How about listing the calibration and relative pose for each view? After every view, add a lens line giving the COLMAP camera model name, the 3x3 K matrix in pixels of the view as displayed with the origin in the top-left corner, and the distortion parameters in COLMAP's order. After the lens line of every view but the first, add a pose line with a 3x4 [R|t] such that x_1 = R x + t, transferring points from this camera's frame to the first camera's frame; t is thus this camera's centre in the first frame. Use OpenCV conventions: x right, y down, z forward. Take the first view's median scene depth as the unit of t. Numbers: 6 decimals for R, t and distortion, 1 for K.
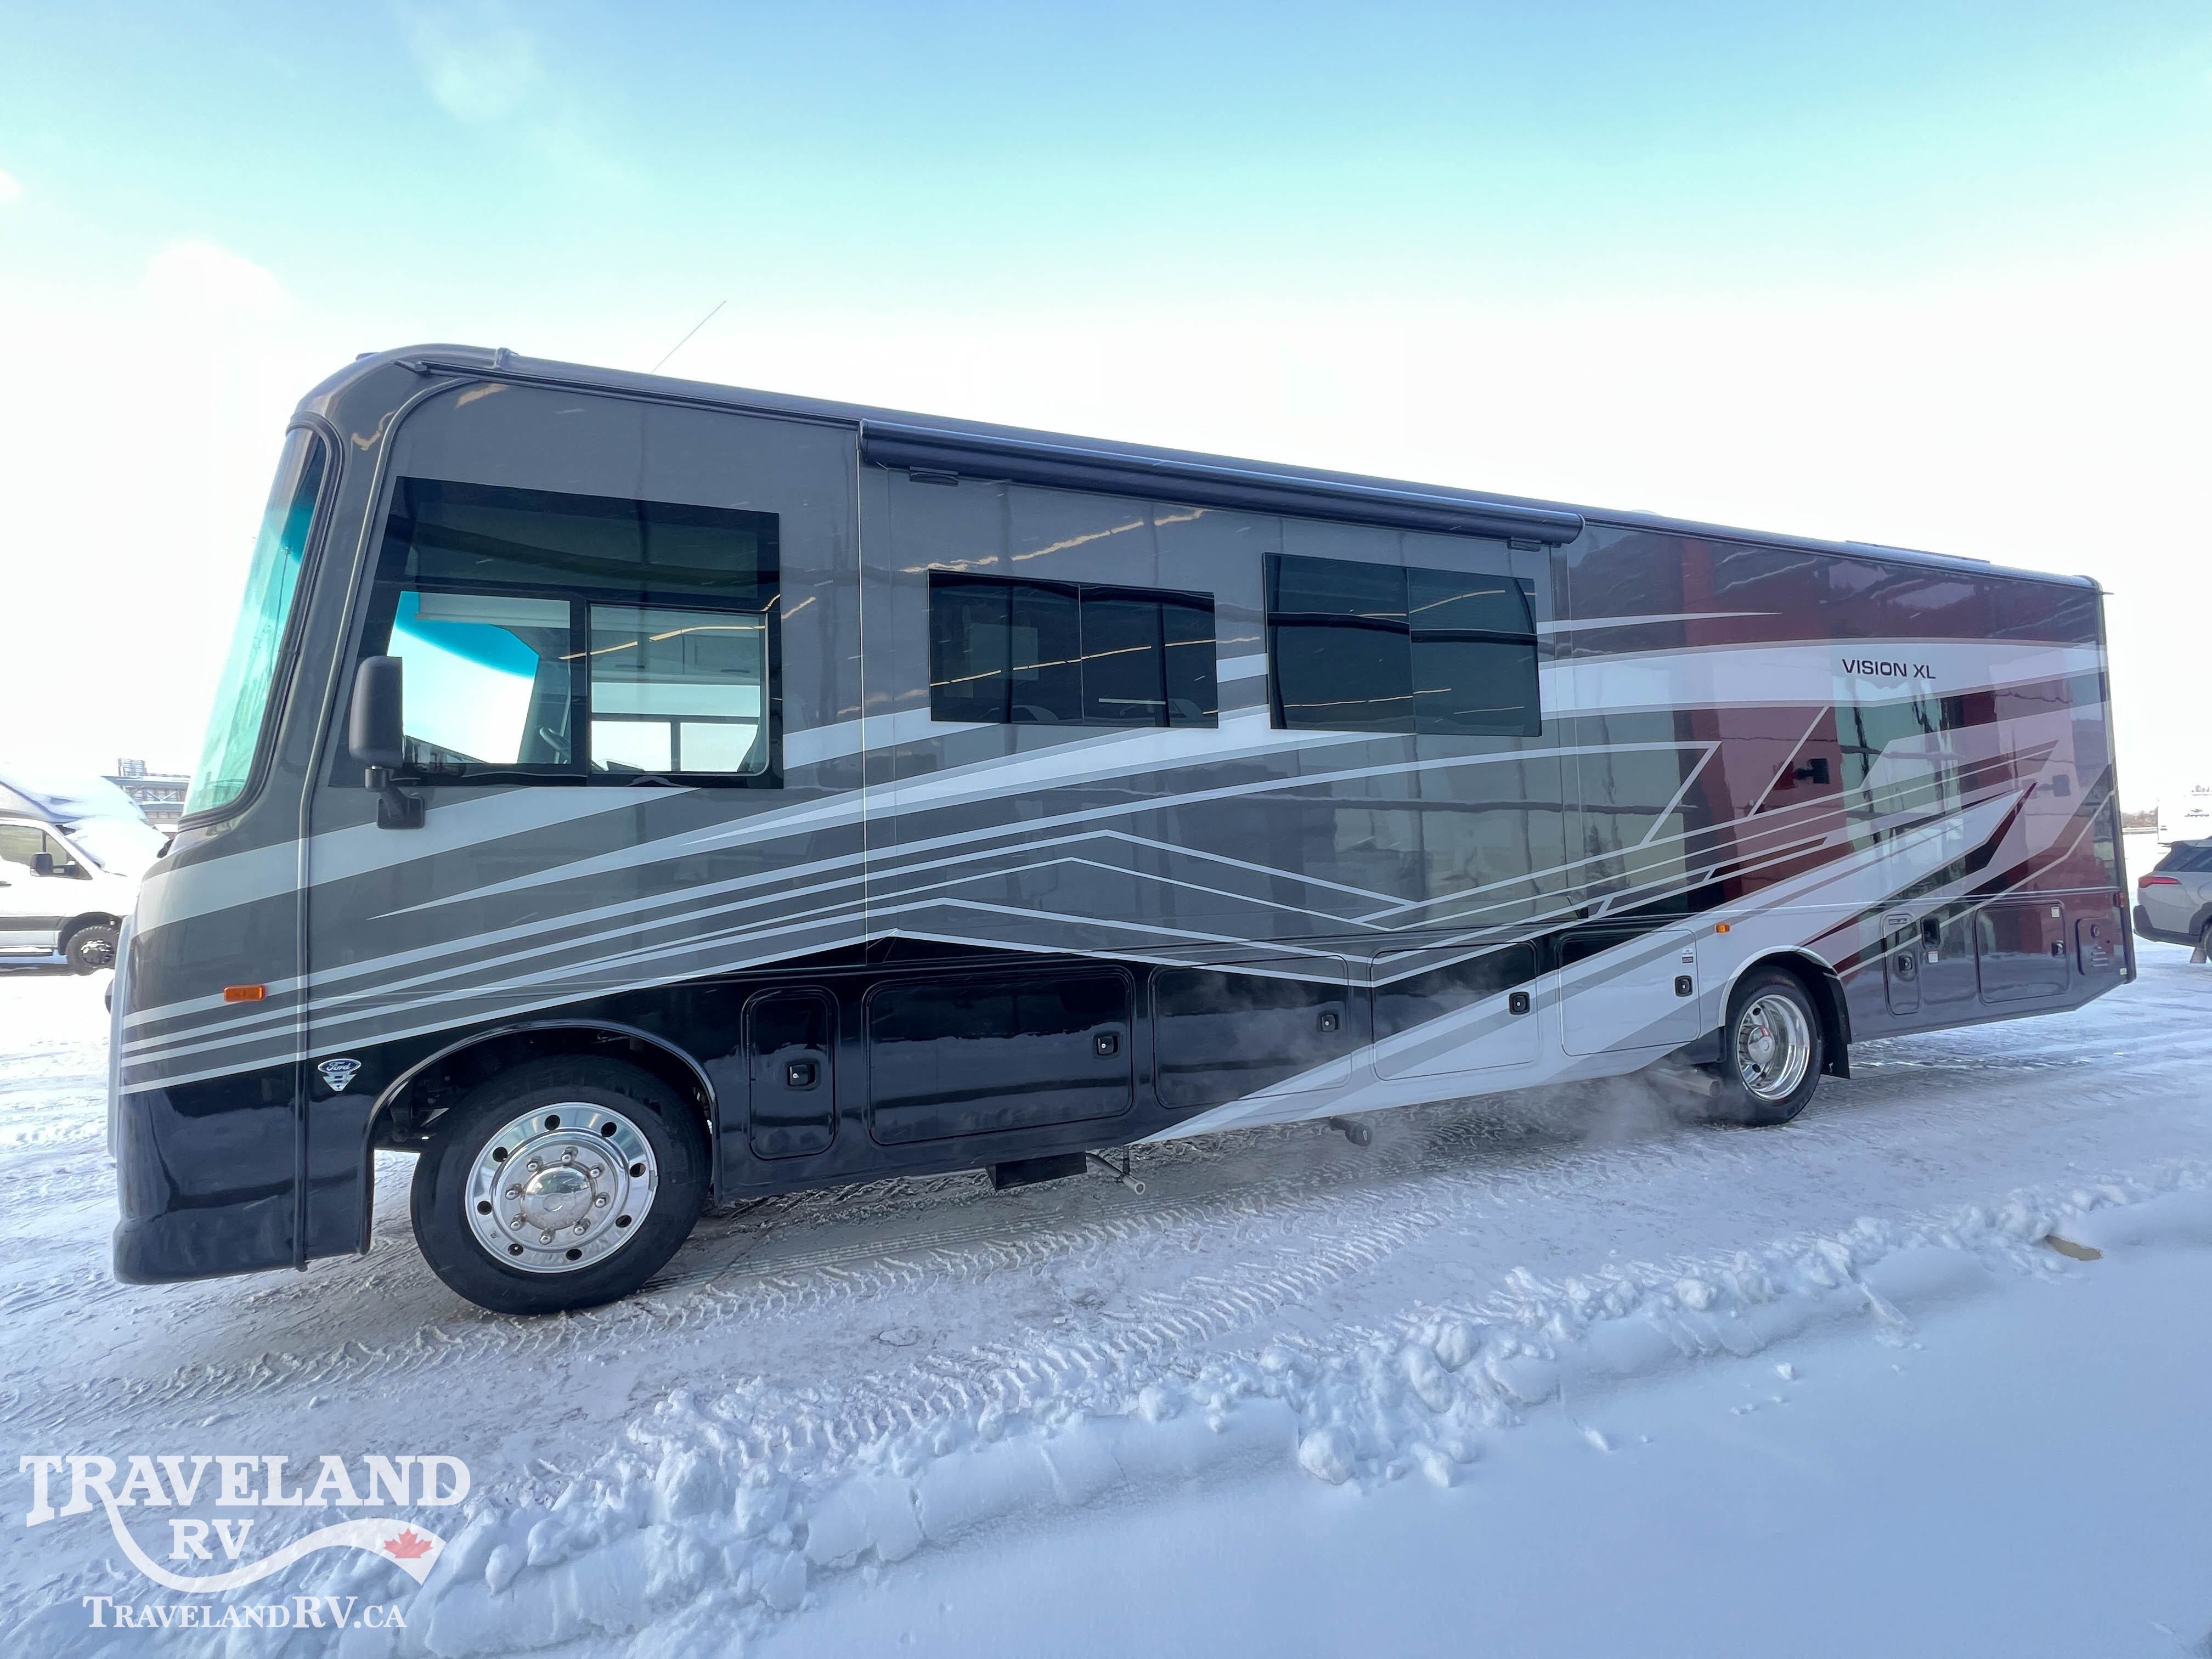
lens RADIAL K [[880.0, 0, 1105.5], [0, 880.0, 833.8], [0, 0, 1]] dist [0.000004, 0.000032]
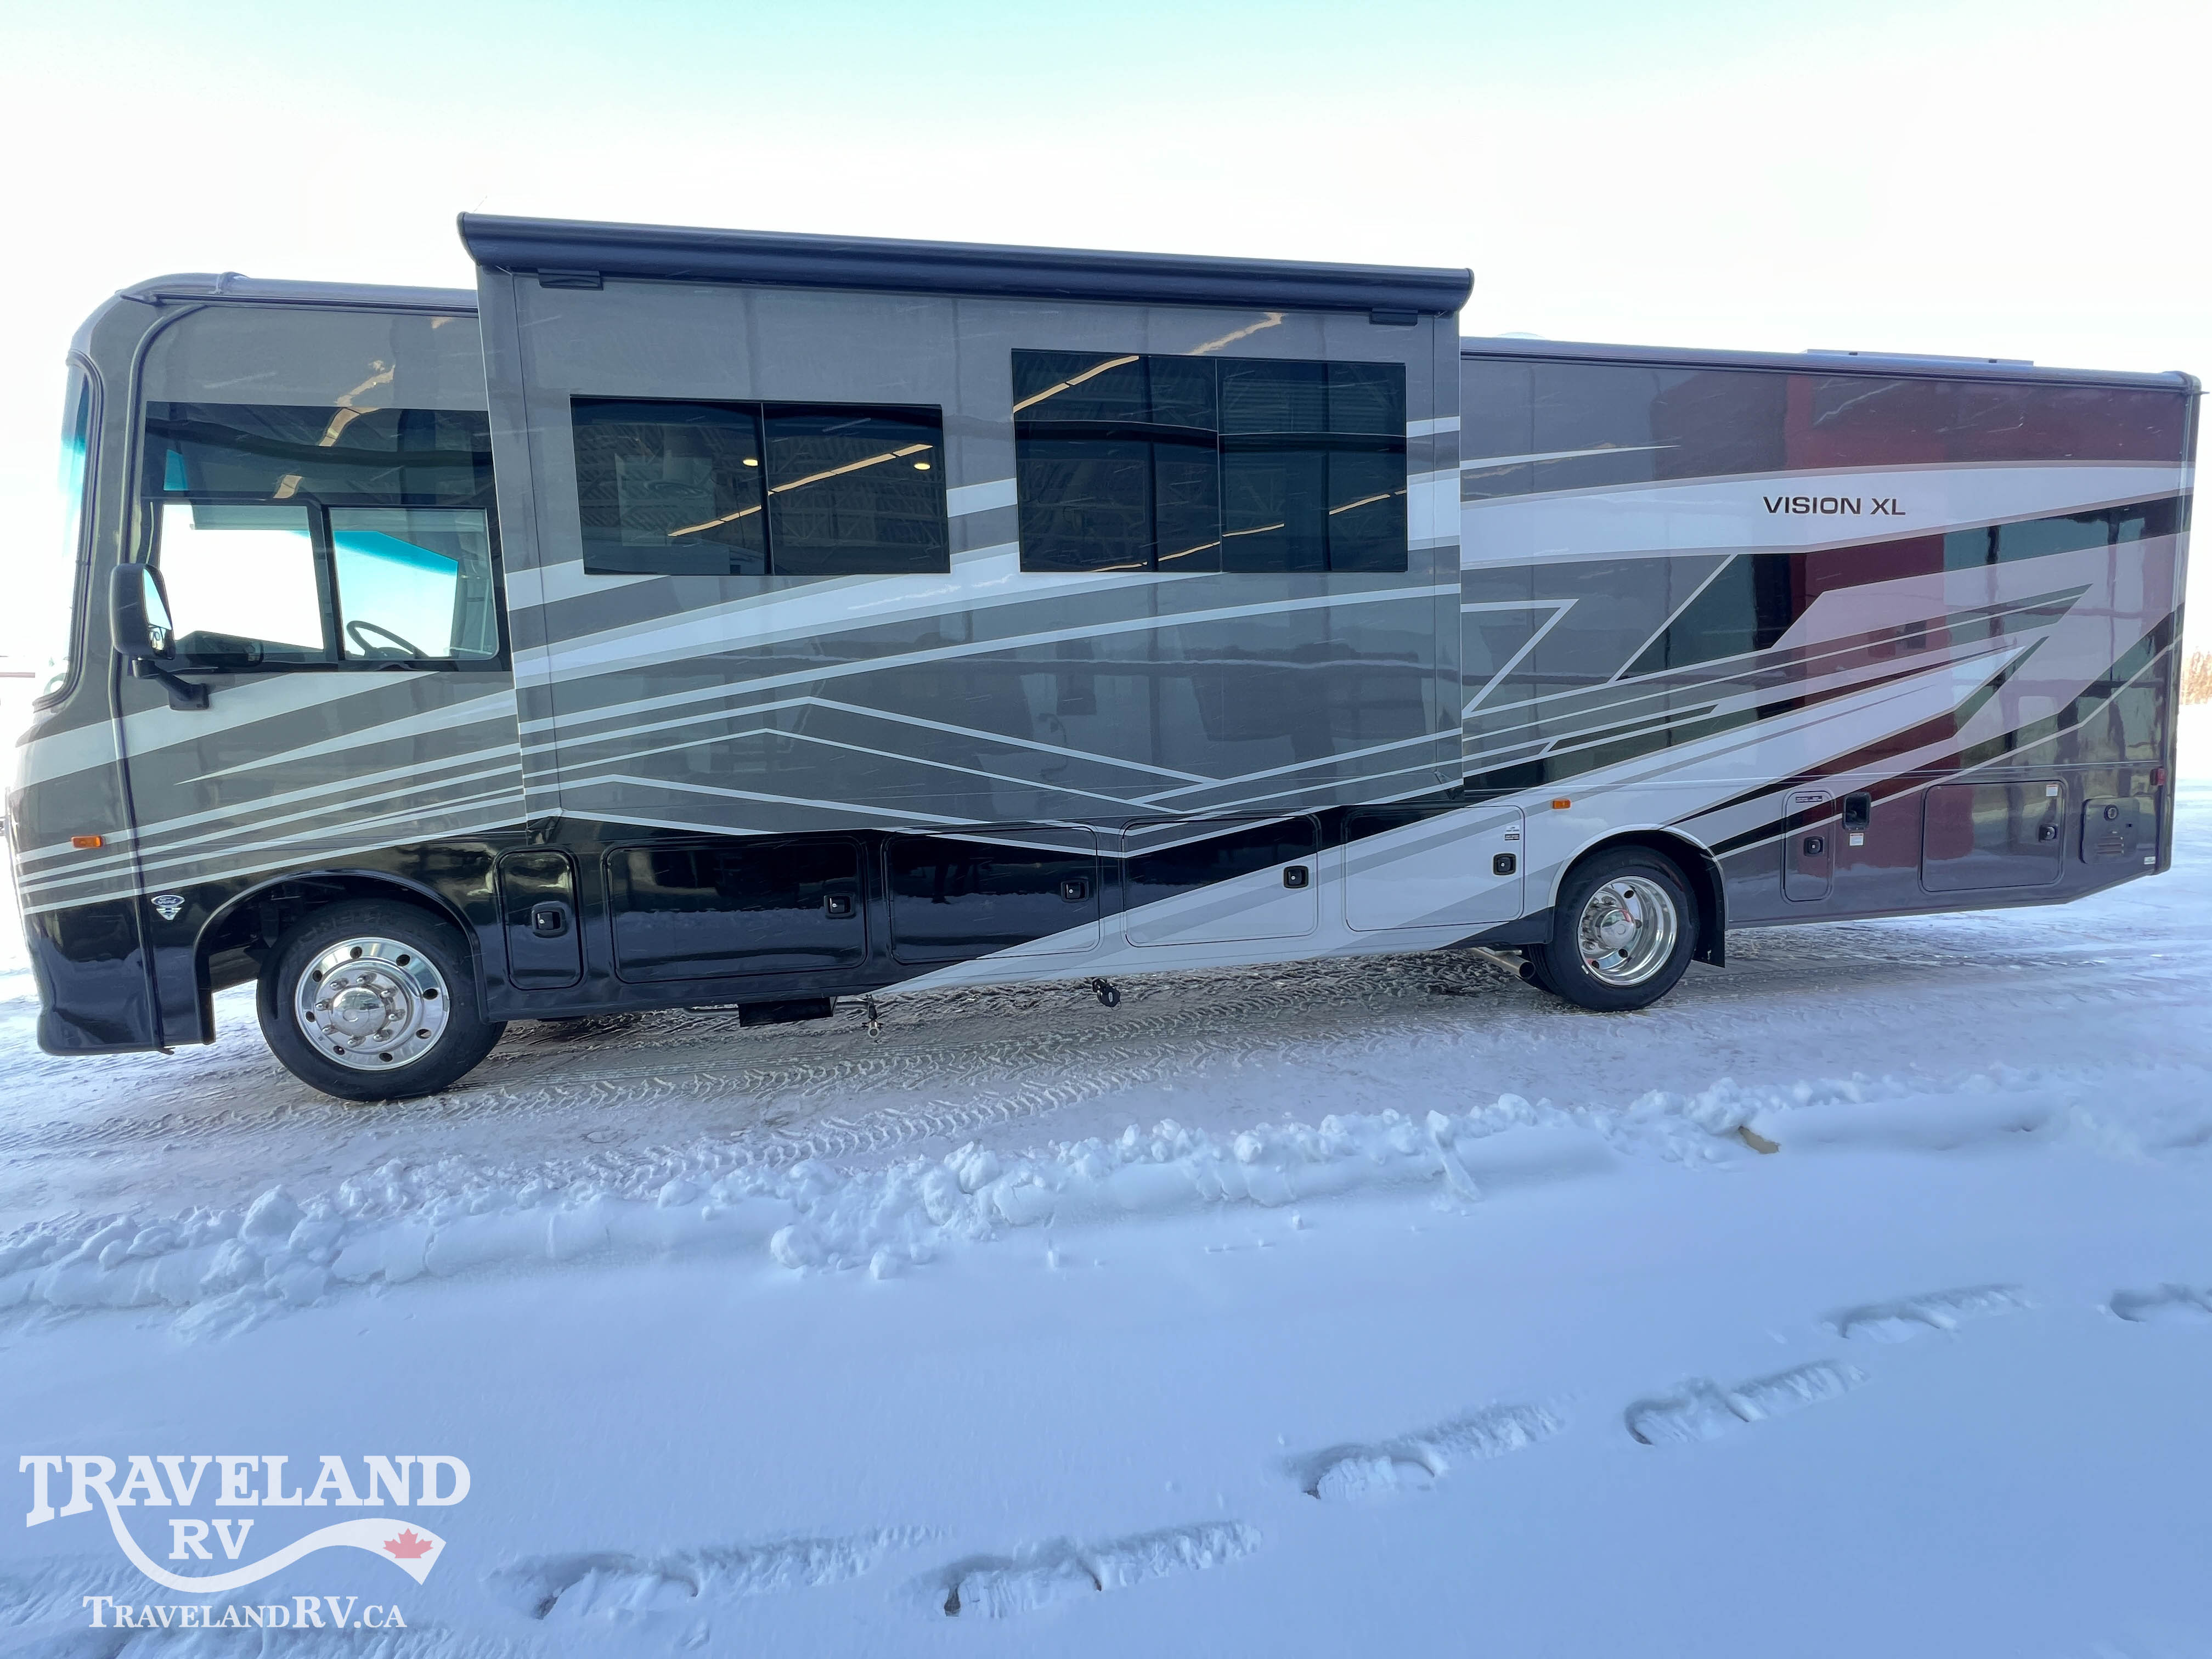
lens RADIAL K [[880.0, 0, 1103.4], [0, 880.0, 830.7], [0, 0, 1]] dist [0.000004, 0.000032]
pose [[0.986251, 0.013170, -0.164726, 0.586891], [0.009307, 0.990810, 0.134941, 0.006767], [0.164989, -0.134619, 0.977065, 0.003411]]
